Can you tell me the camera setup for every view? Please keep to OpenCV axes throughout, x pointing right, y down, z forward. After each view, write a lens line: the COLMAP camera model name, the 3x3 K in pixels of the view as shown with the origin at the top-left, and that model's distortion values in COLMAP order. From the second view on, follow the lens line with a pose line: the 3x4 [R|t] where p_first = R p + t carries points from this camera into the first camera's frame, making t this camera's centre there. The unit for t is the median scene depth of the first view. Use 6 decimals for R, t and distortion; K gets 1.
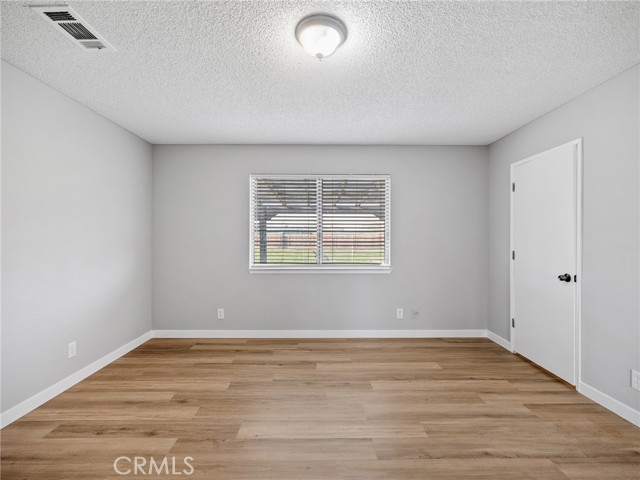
lens RADIAL K [[295.4, 0, 320.9], [0, 295.4, 238.6], [0, 0, 1]] dist [-0.000734, -0.000402]
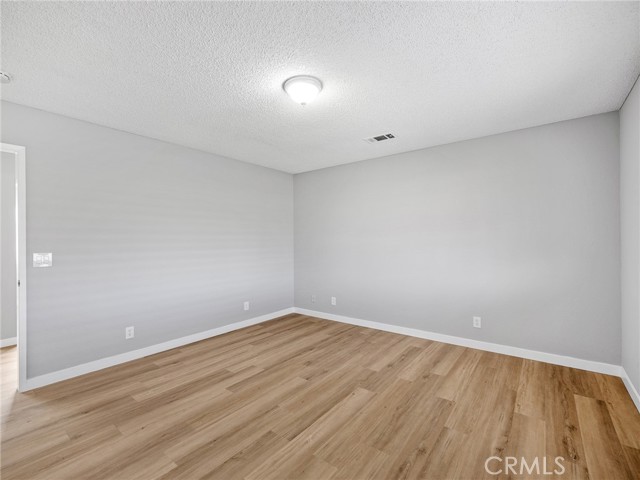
lens RADIAL K [[295.4, 0, 304.9], [0, 295.4, 238.5], [0, 0, 1]] dist [-0.000734, -0.000402]
pose [[-0.662754, -0.002210, -0.748834, 0.679168], [0.005535, 0.999954, -0.007850, 0.004506], [0.748817, -0.009347, -0.662711, 1.312047]]
